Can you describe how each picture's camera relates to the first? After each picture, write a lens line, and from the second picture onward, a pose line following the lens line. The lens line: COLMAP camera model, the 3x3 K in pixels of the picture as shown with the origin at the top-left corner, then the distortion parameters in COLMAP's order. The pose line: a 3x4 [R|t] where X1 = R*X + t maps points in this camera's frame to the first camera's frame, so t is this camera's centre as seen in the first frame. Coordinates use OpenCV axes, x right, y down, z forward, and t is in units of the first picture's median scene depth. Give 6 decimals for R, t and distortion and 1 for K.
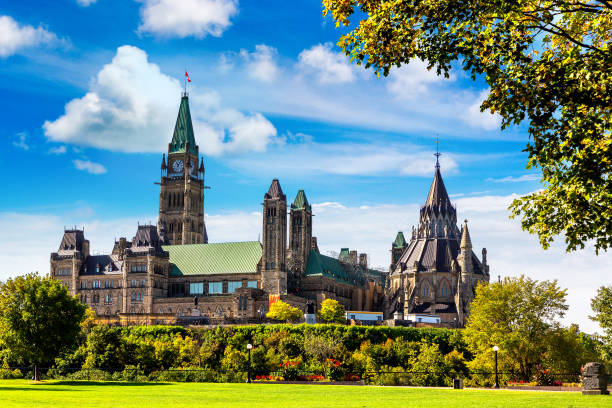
lens RADIAL K [[1044.9, 0, 323.4], [0, 1044.9, 203.1], [0, 0, 1]] dist [-0.028262, -0.102750]
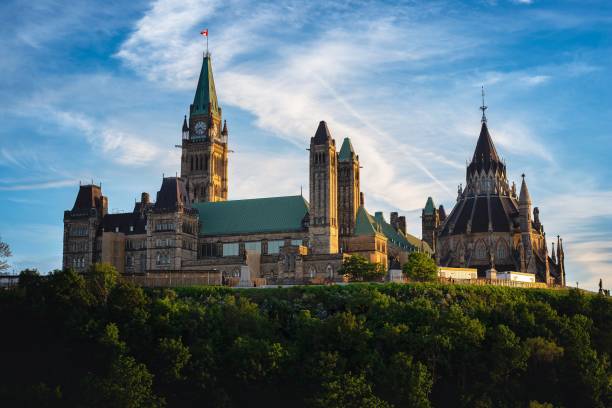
lens RADIAL K [[847.6, 0, 306.0], [0, 847.6, 204.0], [0, 0, 1]] dist [-0.118380, -0.005937]
pose [[0.999910, -0.006580, 0.011699, -0.066178], [0.006603, 0.999976, -0.001889, 0.045159], [-0.011687, 0.001966, 0.999930, 0.291242]]
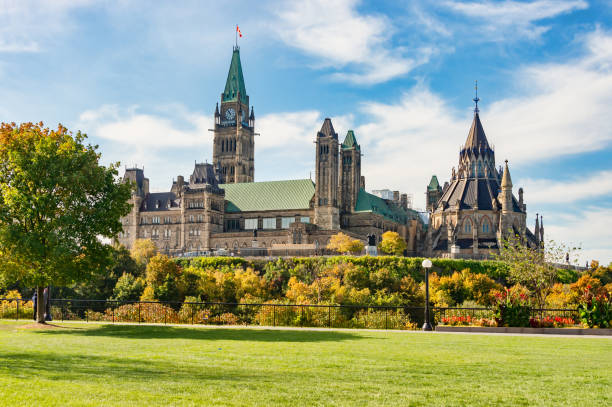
lens RADIAL K [[844.4, 0, 306.0], [0, 844.4, 203.5], [0, 0, 1]] dist [-0.020897, -0.025848]
pose [[0.999244, 0.001496, -0.038838, -0.033693], [0.000174, 0.999077, 0.042954, 0.024798], [0.038866, -0.042928, 0.998322, 0.158766]]
